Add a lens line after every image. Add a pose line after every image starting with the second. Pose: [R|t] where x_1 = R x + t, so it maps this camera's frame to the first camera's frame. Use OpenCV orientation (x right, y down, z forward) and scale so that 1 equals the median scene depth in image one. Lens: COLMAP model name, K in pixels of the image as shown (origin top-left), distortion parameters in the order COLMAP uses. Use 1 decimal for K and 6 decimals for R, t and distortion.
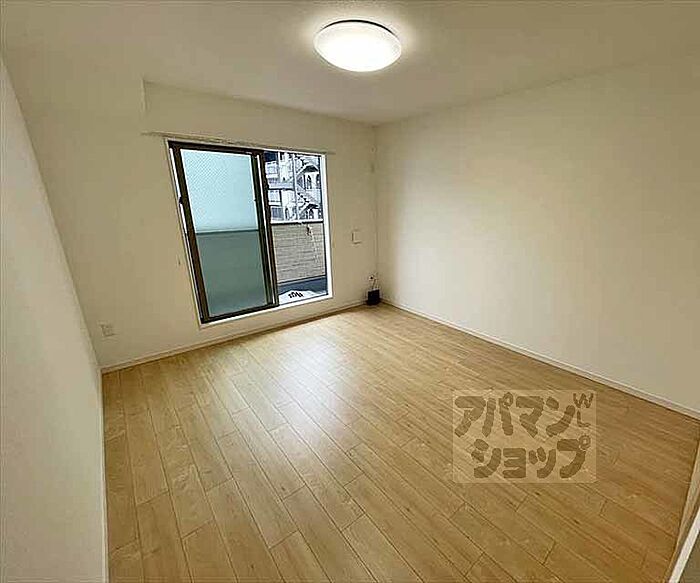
lens RADIAL K [[317.2, 0, 354.9], [0, 317.2, 290.5], [0, 0, 1]] dist [-0.001136, -0.001037]
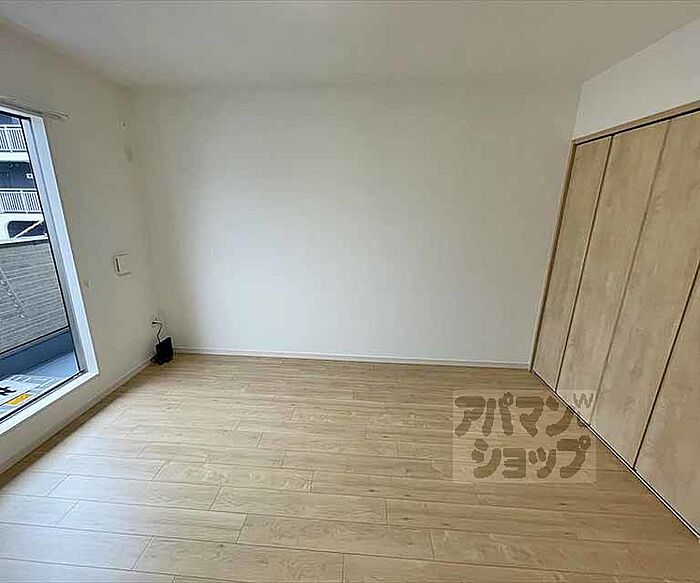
lens RADIAL K [[317.2, 0, 348.2], [0, 317.2, 294.0], [0, 0, 1]] dist [-0.001136, -0.001037]
pose [[0.653918, -0.174197, 0.736238, -0.171089], [0.193375, 0.979292, 0.059951, -0.065765], [-0.731435, 0.103167, 0.674062, 0.277511]]
